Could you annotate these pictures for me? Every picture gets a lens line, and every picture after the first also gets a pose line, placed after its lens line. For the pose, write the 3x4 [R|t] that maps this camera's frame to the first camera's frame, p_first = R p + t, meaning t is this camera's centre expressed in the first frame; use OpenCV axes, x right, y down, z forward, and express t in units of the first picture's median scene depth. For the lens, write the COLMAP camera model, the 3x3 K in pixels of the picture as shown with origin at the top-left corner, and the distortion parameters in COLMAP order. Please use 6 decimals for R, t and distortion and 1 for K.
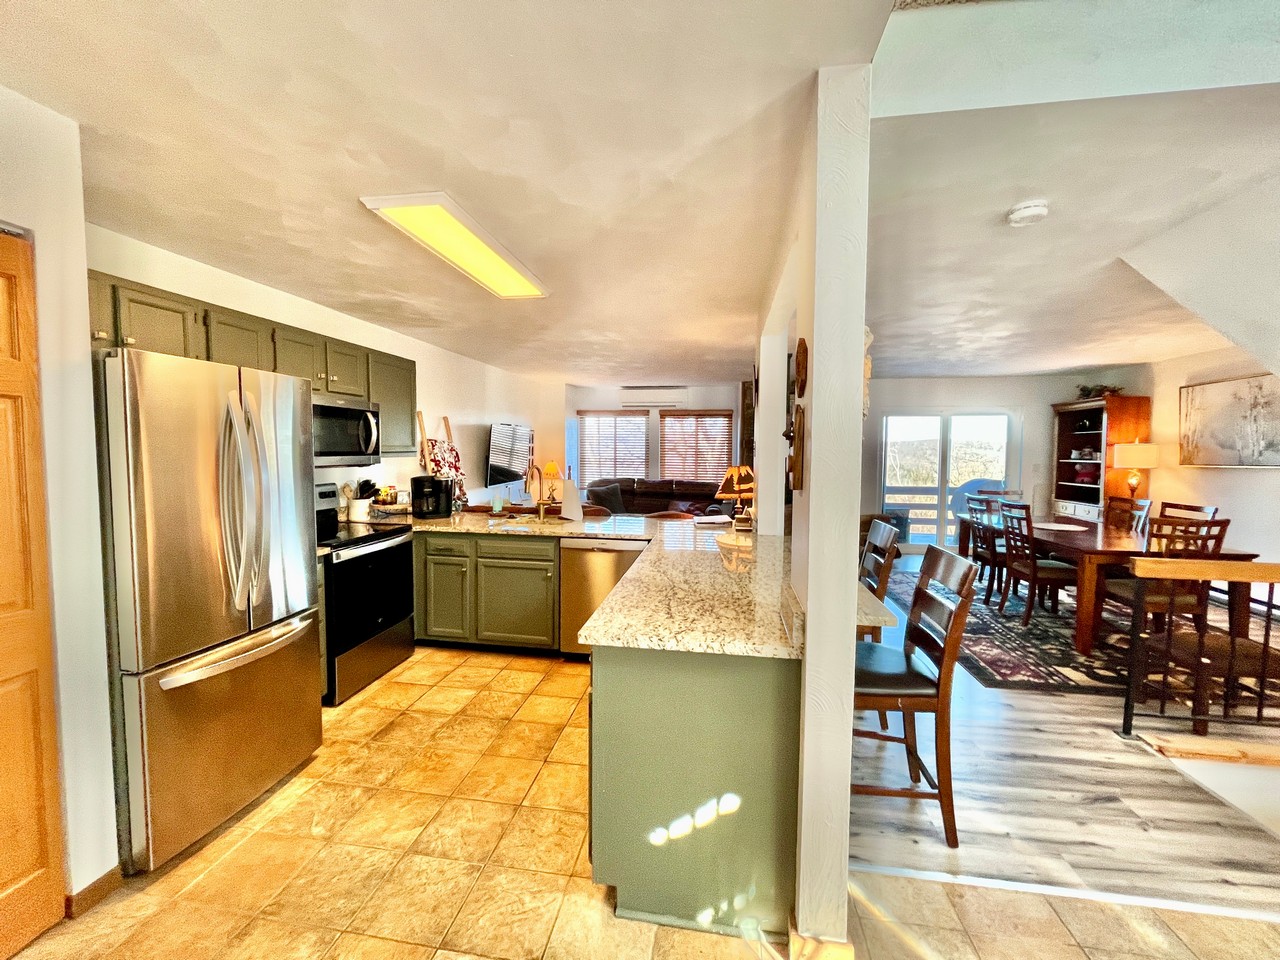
lens RADIAL K [[520.3, 0, 637.5], [0, 520.3, 477.4], [0, 0, 1]] dist [-0.001241, 0.000055]
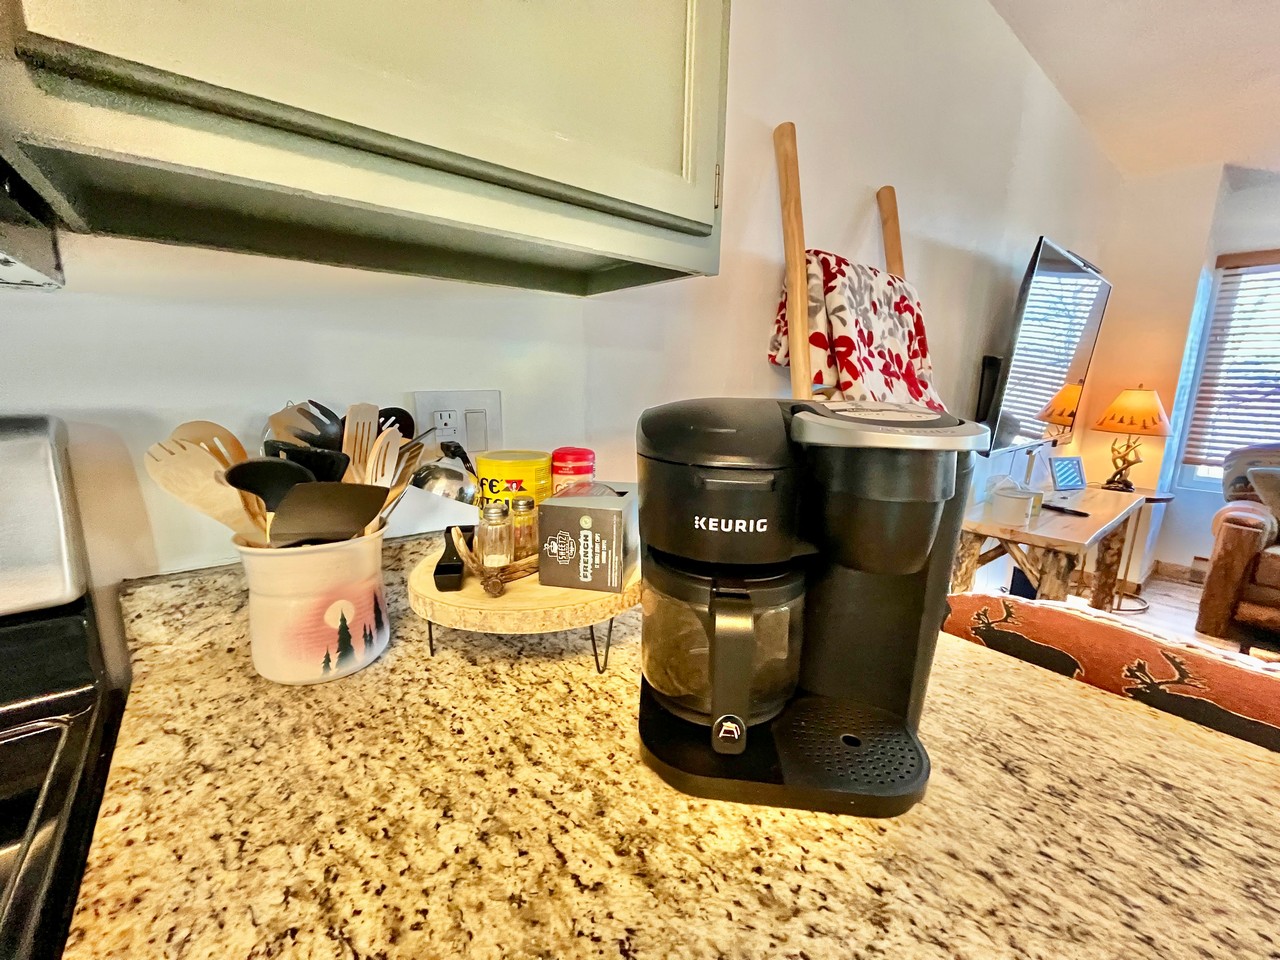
lens RADIAL K [[520.3, 0, 637.5], [0, 520.3, 477.4], [0, 0, 1]] dist [-0.001241, 0.000055]
pose [[0.745845, 0.130288, -0.653254, -0.284949], [-0.052491, 0.989131, 0.137346, 0.000435], [0.664049, -0.068149, 0.744577, 0.742893]]
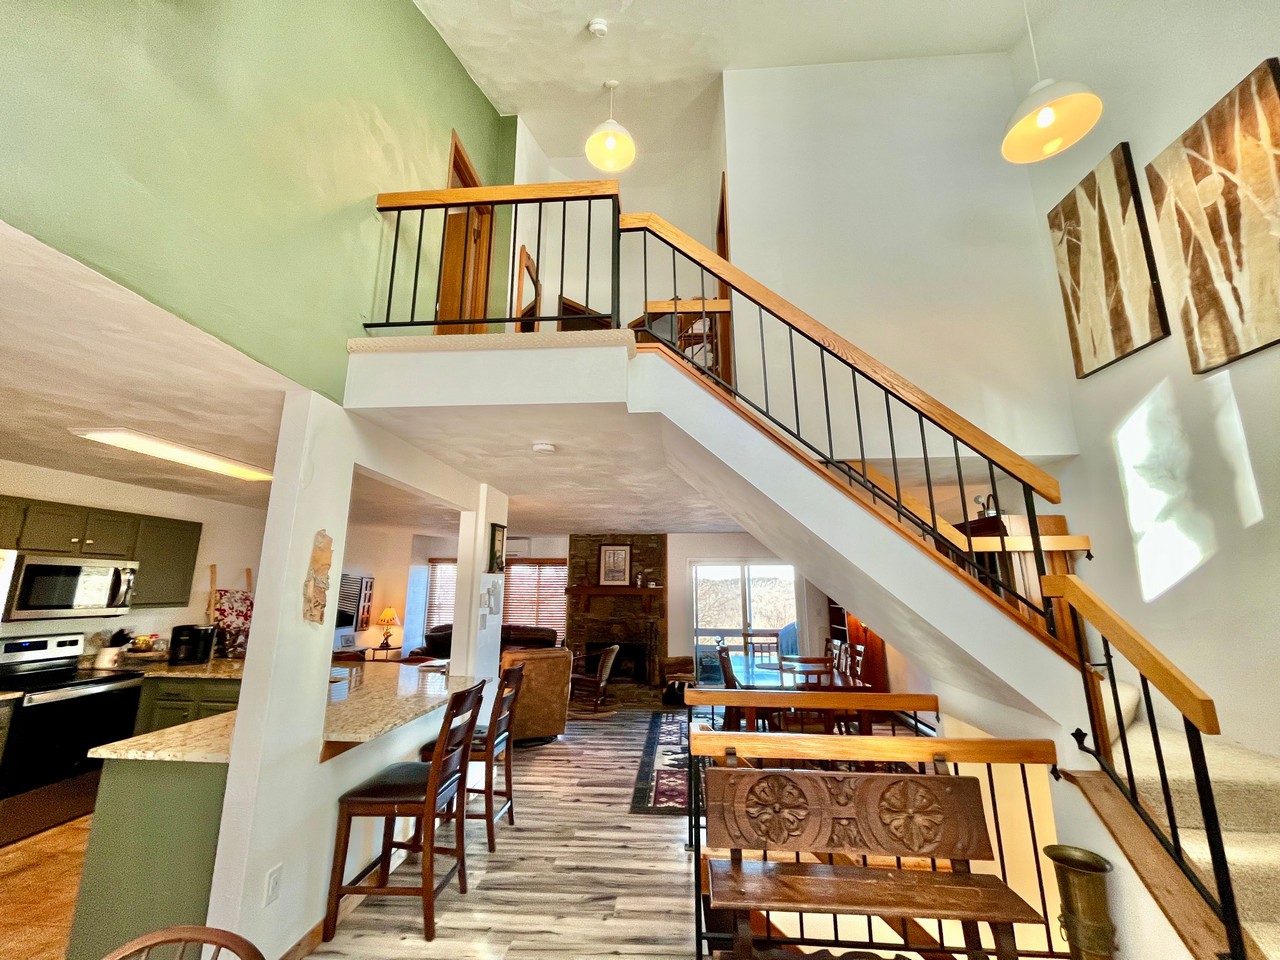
lens RADIAL K [[519.8, 0, 636.3], [0, 519.8, 479.5], [0, 0, 1]] dist [-0.002631, -0.000128]
pose [[0.996307, 0.016185, 0.084322, 0.377655], [0.006380, 0.965401, -0.260690, -0.006555], [-0.085624, 0.260266, 0.961733, -0.194935]]
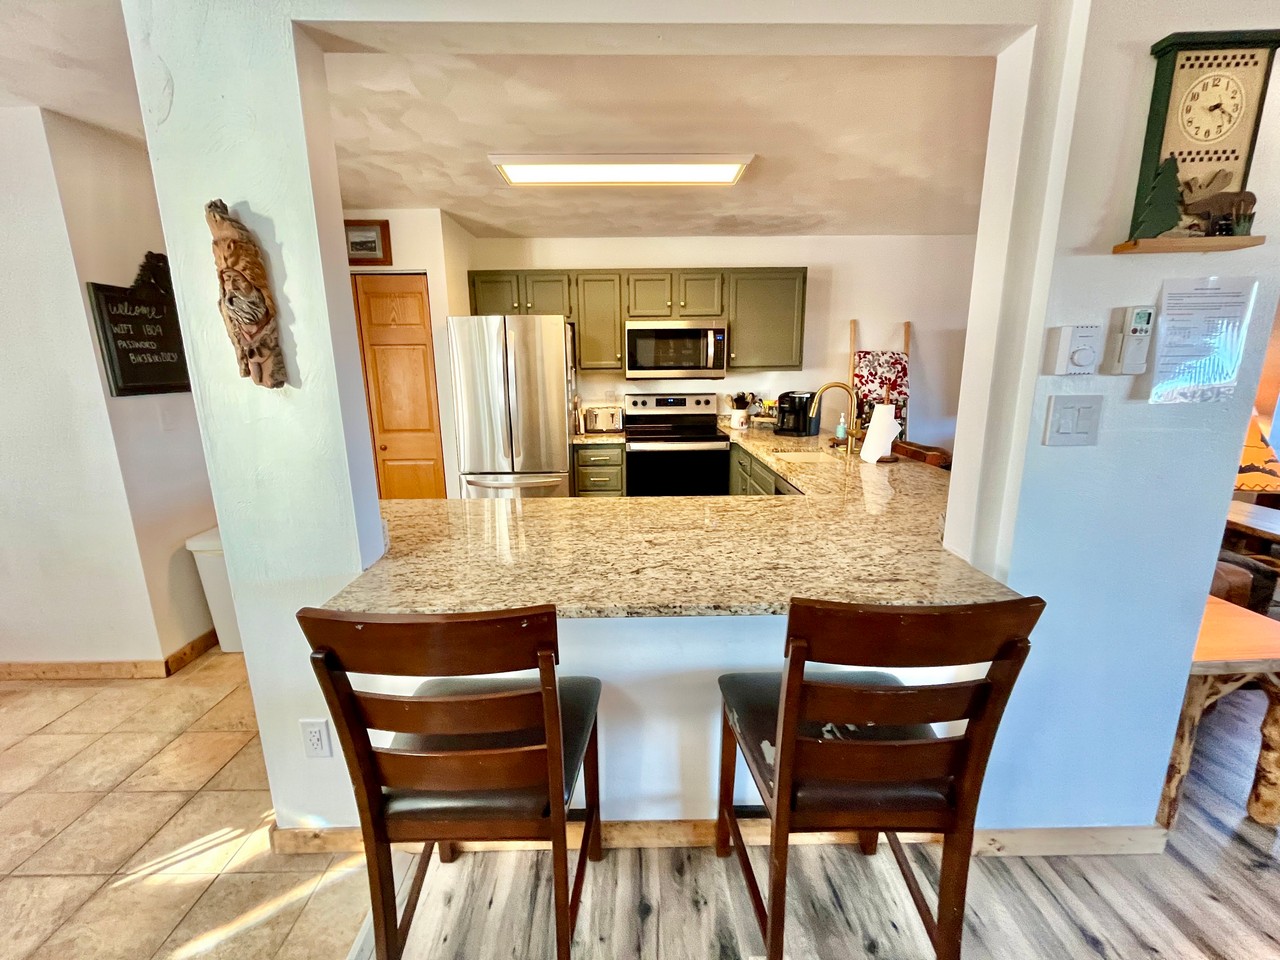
lens RADIAL K [[520.3, 0, 637.5], [0, 520.3, 477.4], [0, 0, 1]] dist [-0.001241, 0.000055]
pose [[0.177627, 0.199985, -0.963564, 0.421867], [-0.043252, 0.979774, 0.195376, -0.018936], [0.983147, 0.006972, 0.182684, 0.452292]]
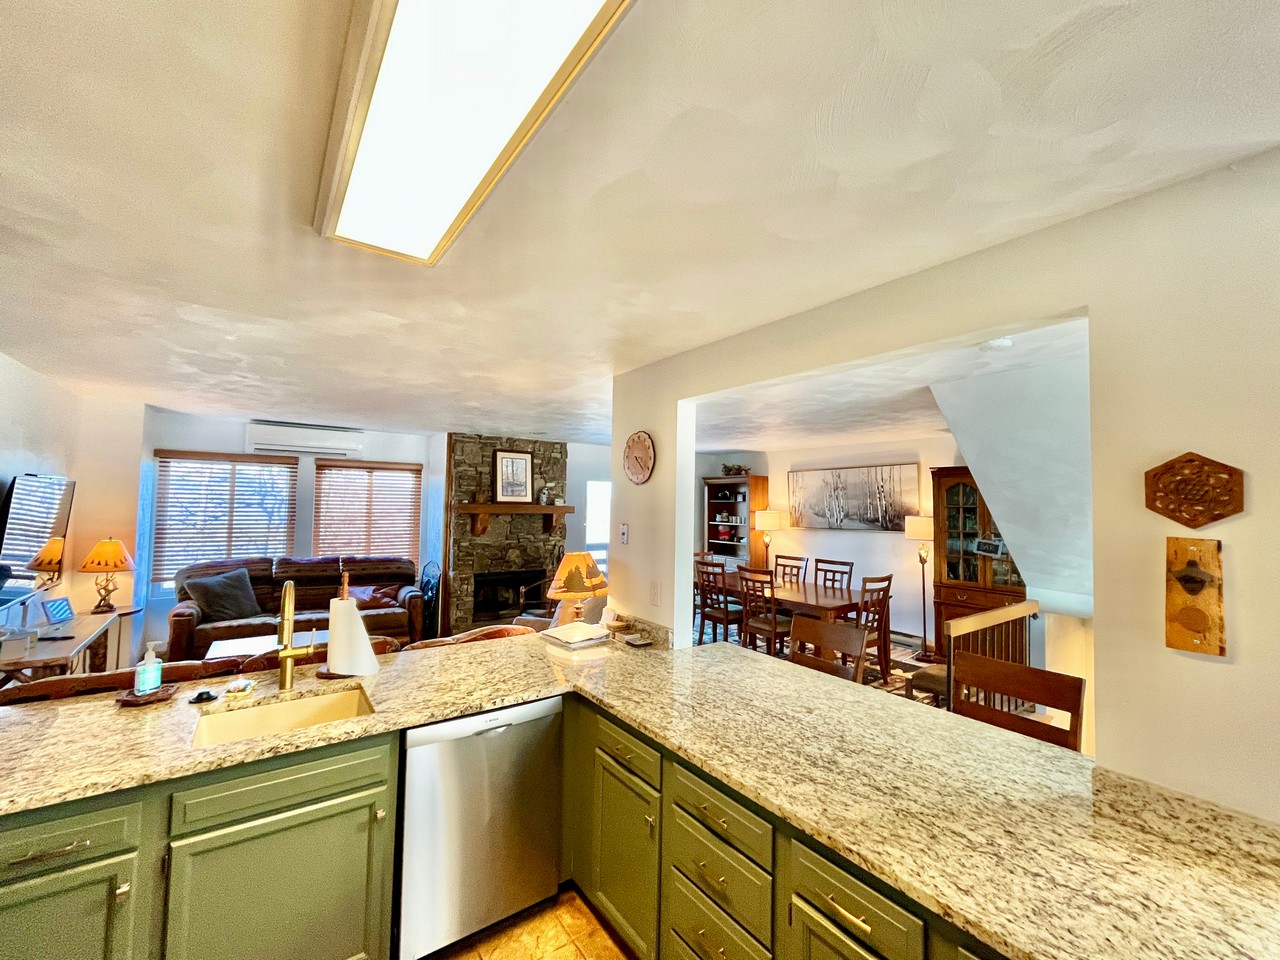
lens RADIAL K [[519.8, 0, 636.3], [0, 519.8, 479.5], [0, 0, 1]] dist [-0.002631, -0.000128]
pose [[0.706440, 0.036167, 0.706848, -0.252835], [0.026181, 0.996675, -0.077162, -0.059034], [-0.707289, 0.073016, 0.703144, 0.329630]]
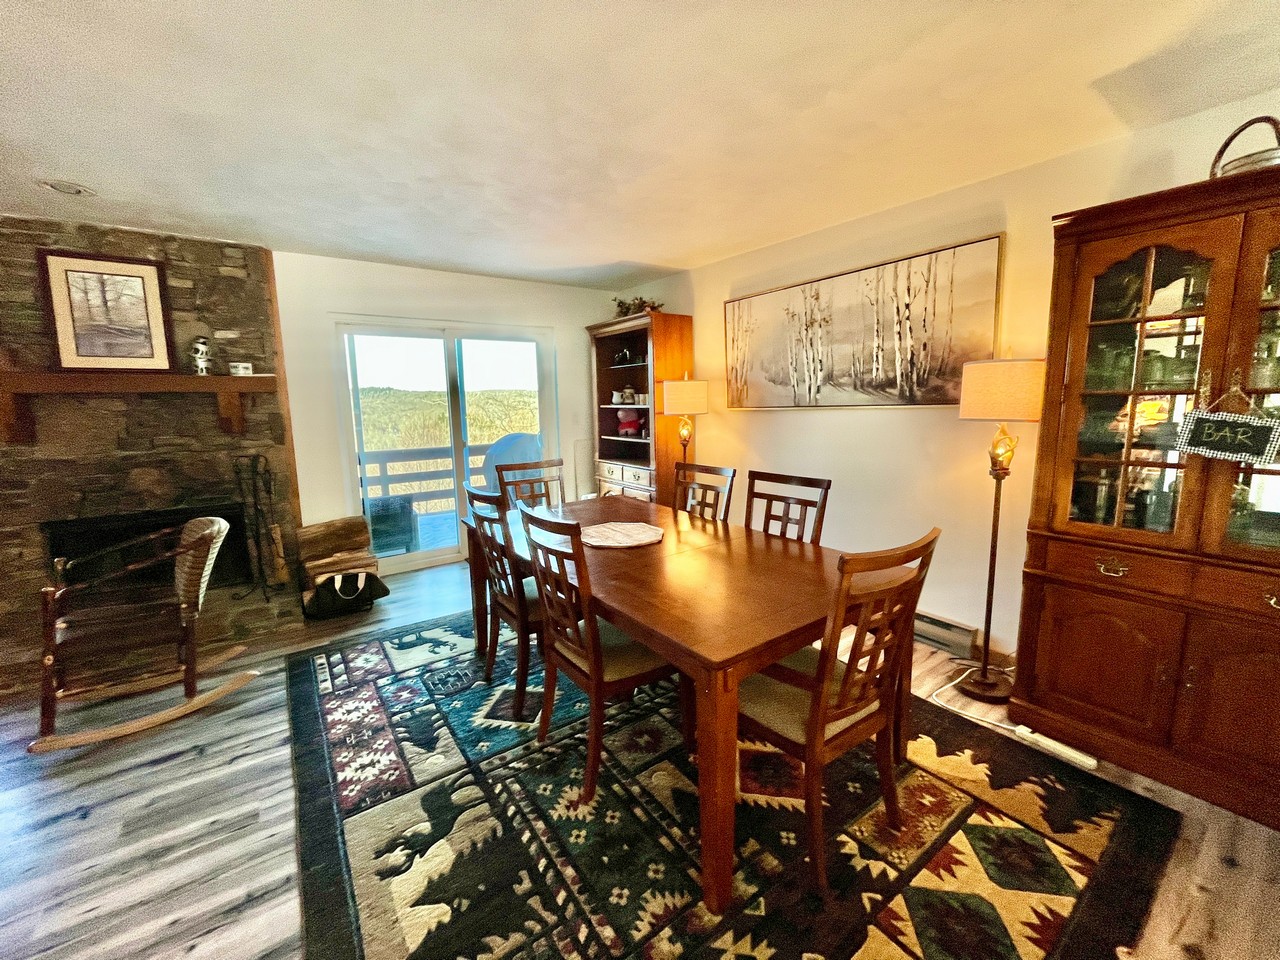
lens RADIAL K [[520.3, 0, 637.5], [0, 520.3, 477.4], [0, 0, 1]] dist [-0.001241, 0.000055]
pose [[0.709043, -0.123285, 0.694305, 0.445502], [0.057754, 0.991443, 0.117067, -0.021654], [-0.702797, -0.042907, 0.710096, 0.595532]]
